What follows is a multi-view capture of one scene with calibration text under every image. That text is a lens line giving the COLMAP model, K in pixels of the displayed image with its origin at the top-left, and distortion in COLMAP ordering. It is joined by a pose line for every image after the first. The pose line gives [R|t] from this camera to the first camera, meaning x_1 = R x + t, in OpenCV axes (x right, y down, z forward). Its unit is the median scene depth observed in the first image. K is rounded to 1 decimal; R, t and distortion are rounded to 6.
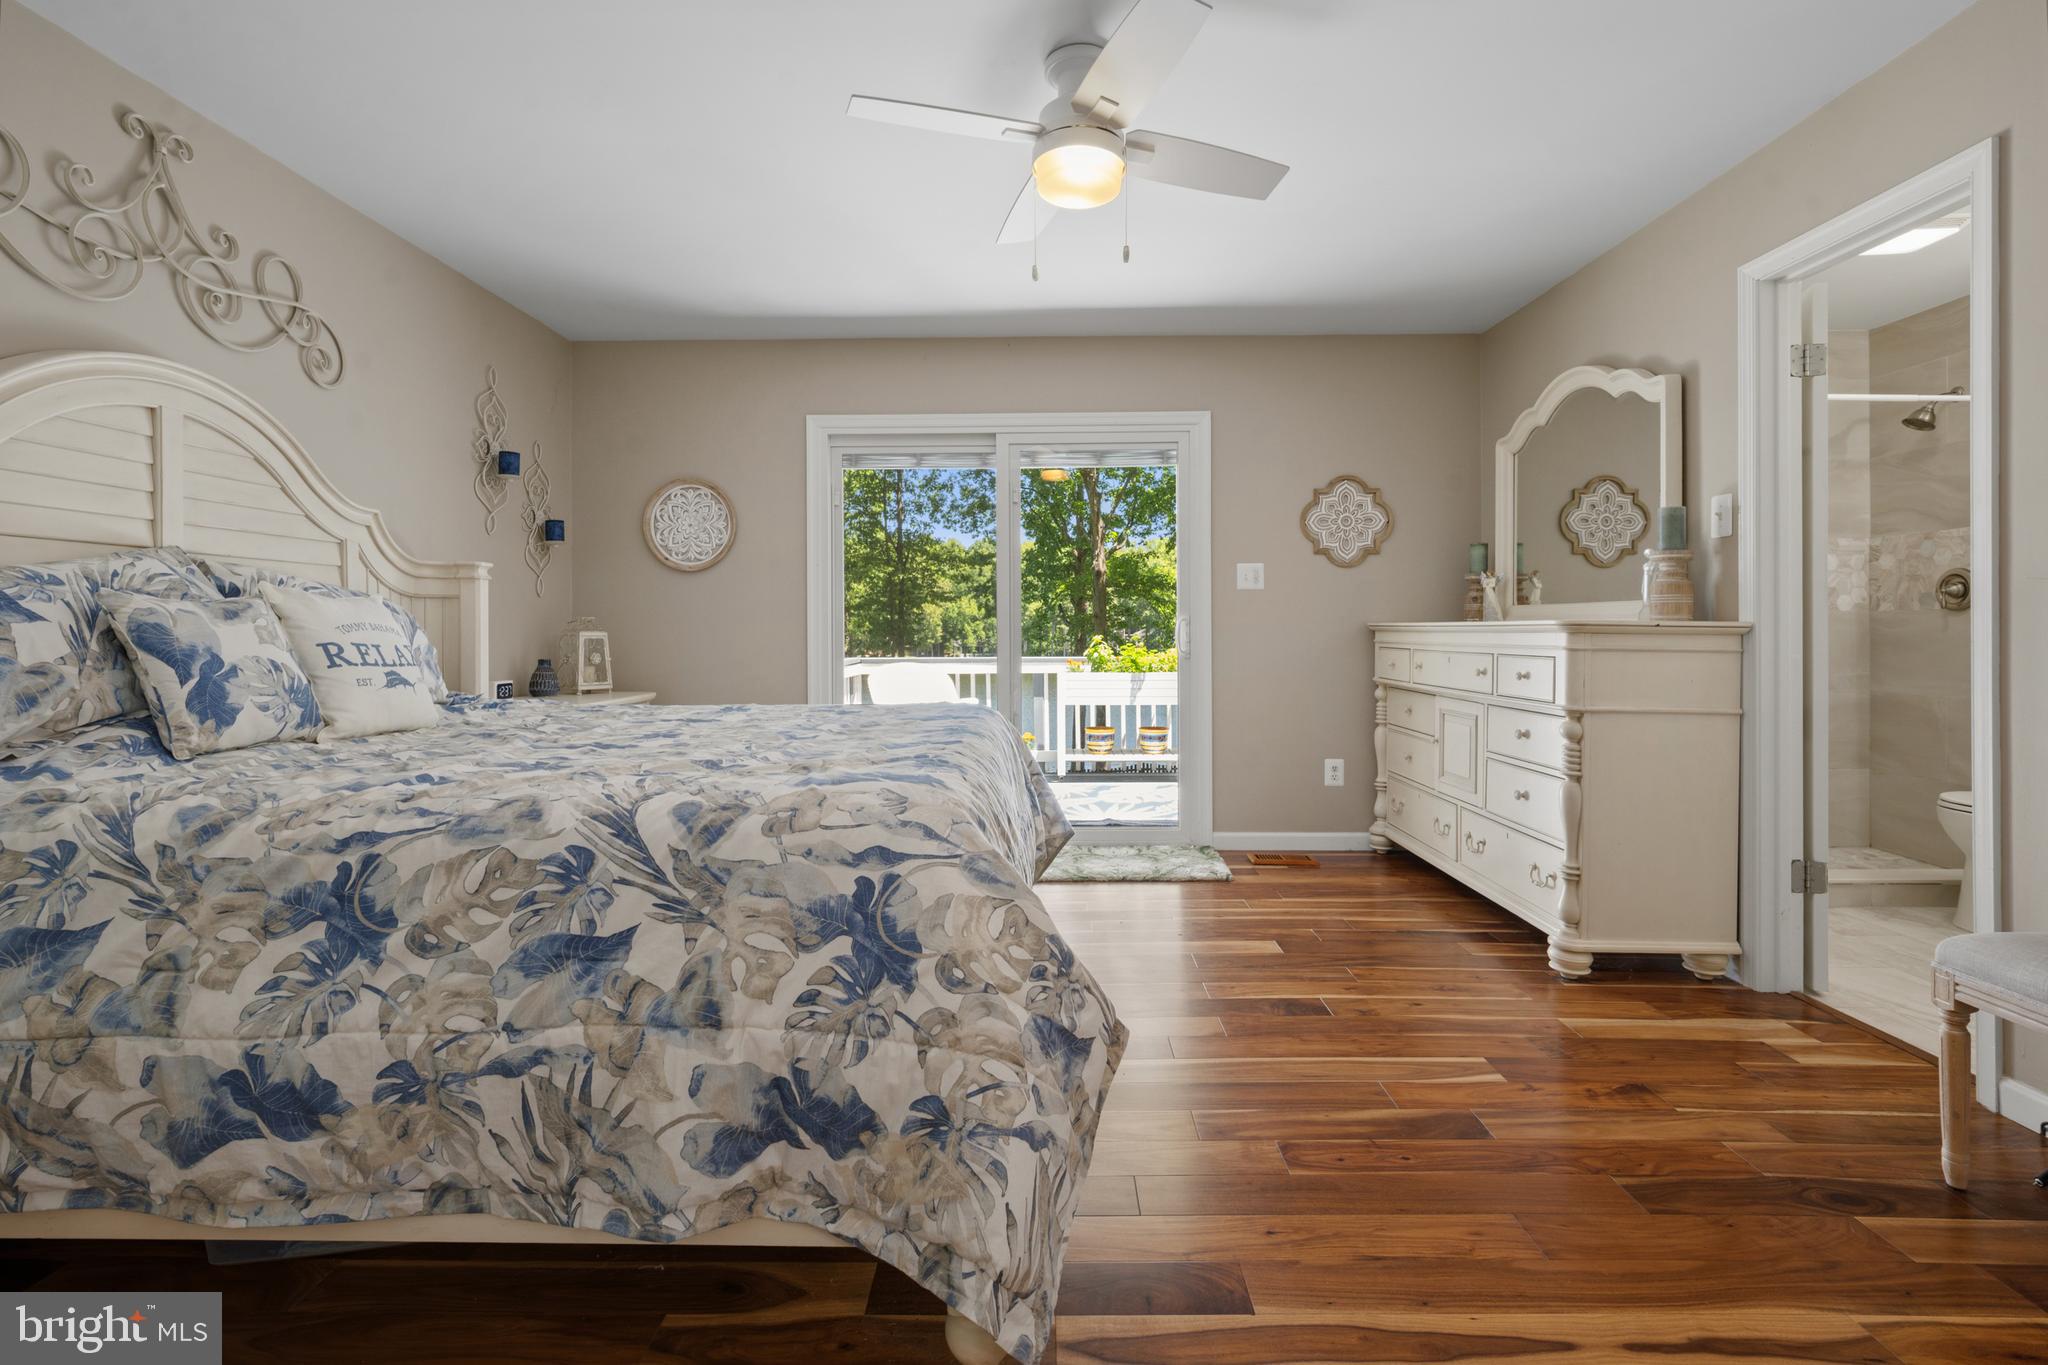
lens RADIAL K [[934.2, 0, 1026.0], [0, 934.2, 635.5], [0, 0, 1]] dist [0.001535, -0.000305]
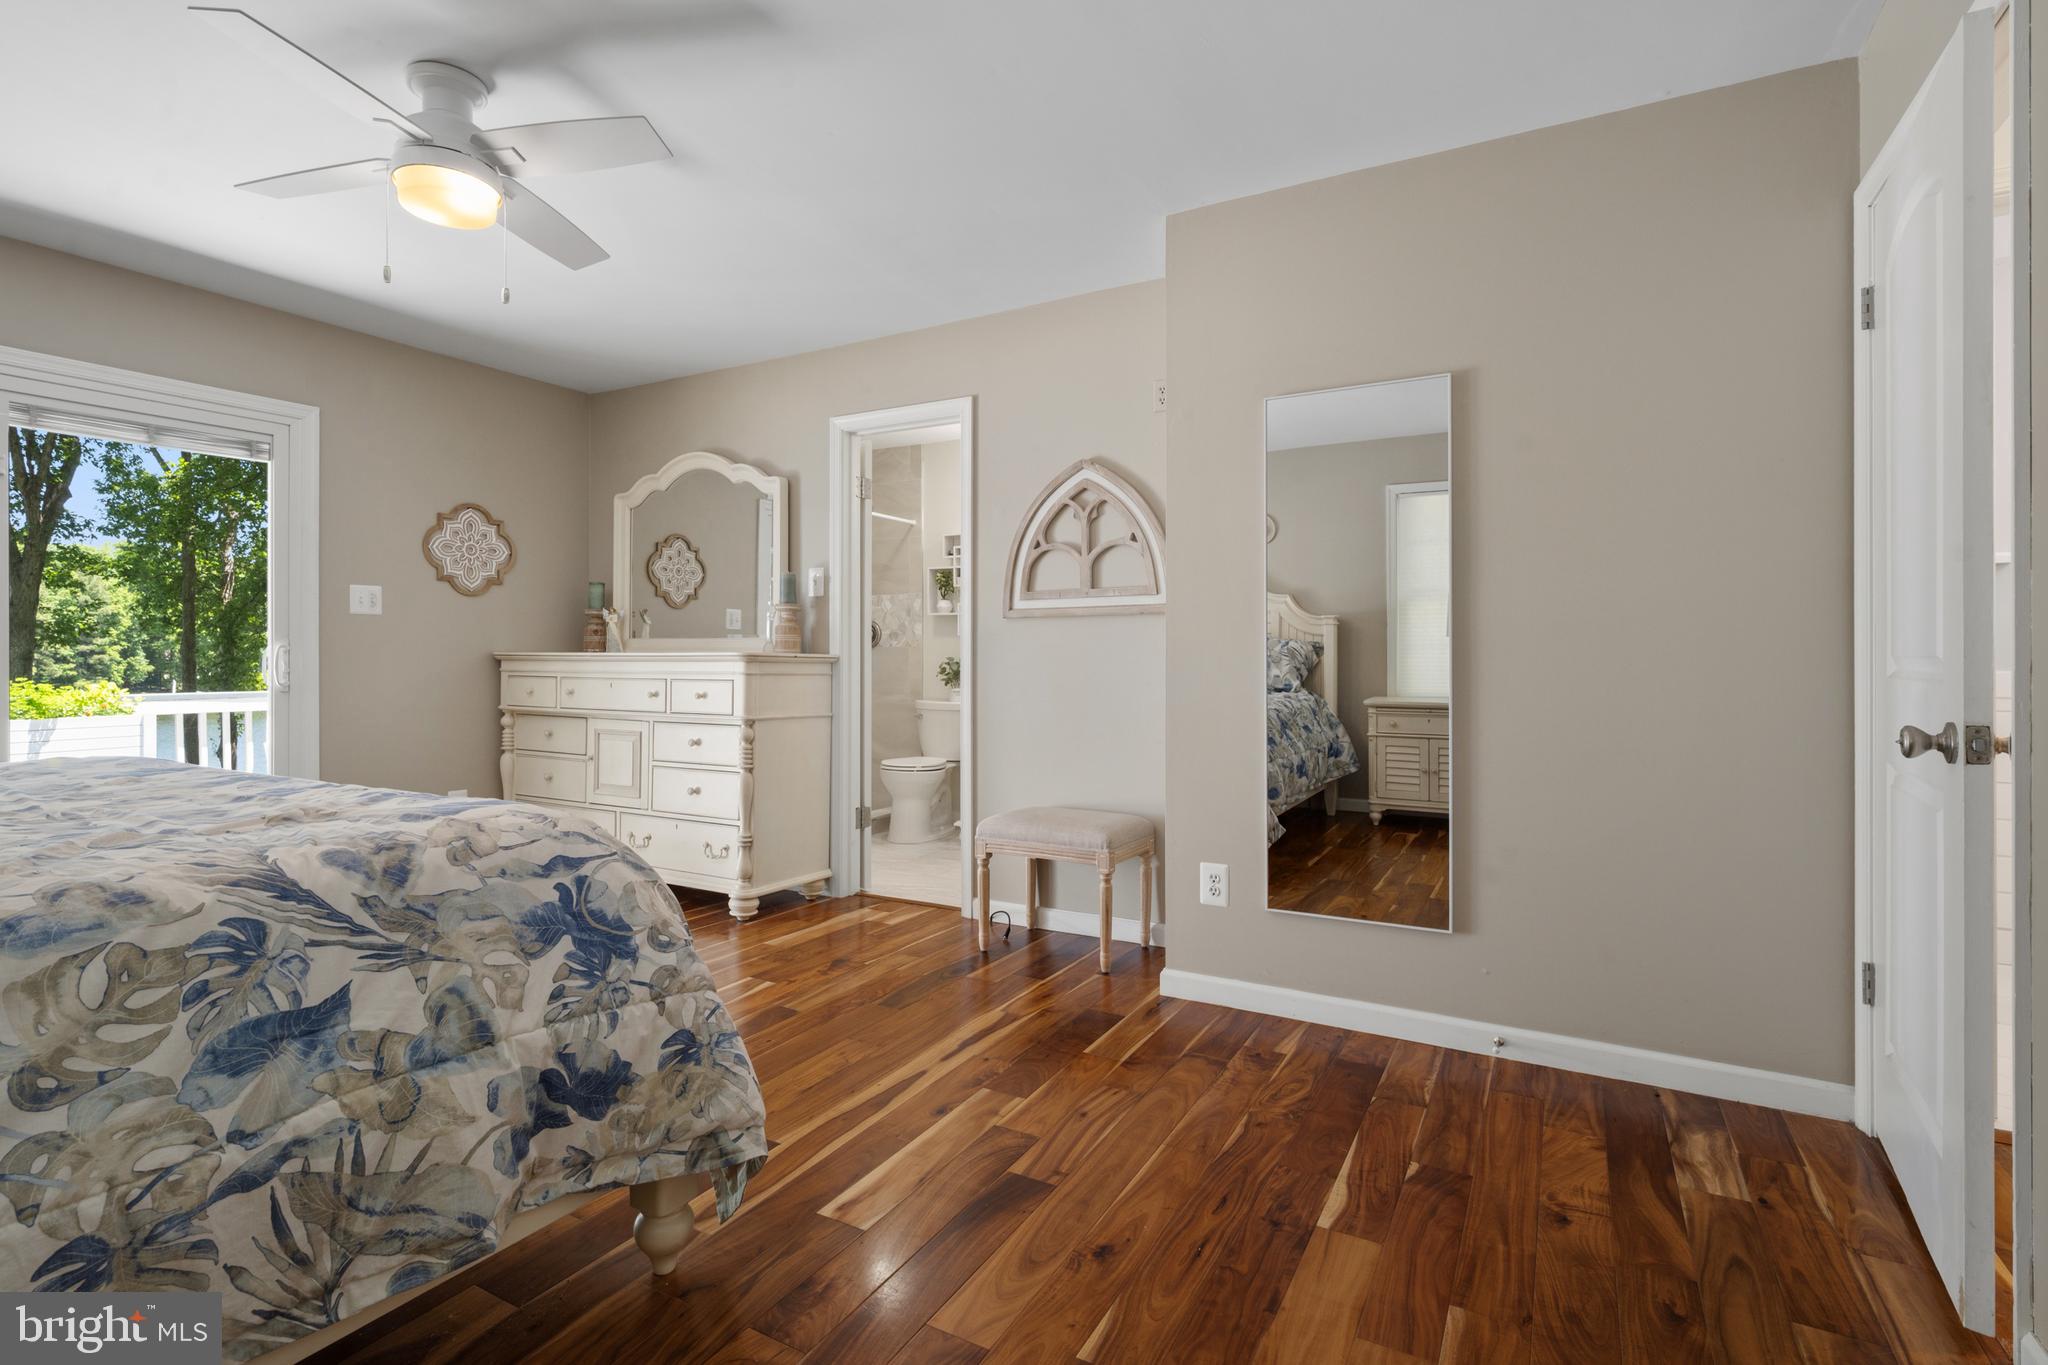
lens RADIAL K [[934.2, 0, 1034.9], [0, 934.2, 666.7], [0, 0, 1]] dist [0.001535, -0.000305]
pose [[0.483231, -0.004693, 0.875480, -0.837482], [0.003146, 0.999988, 0.003624, 0.001226], [-0.875487, 0.001003, 0.483241, -0.020692]]
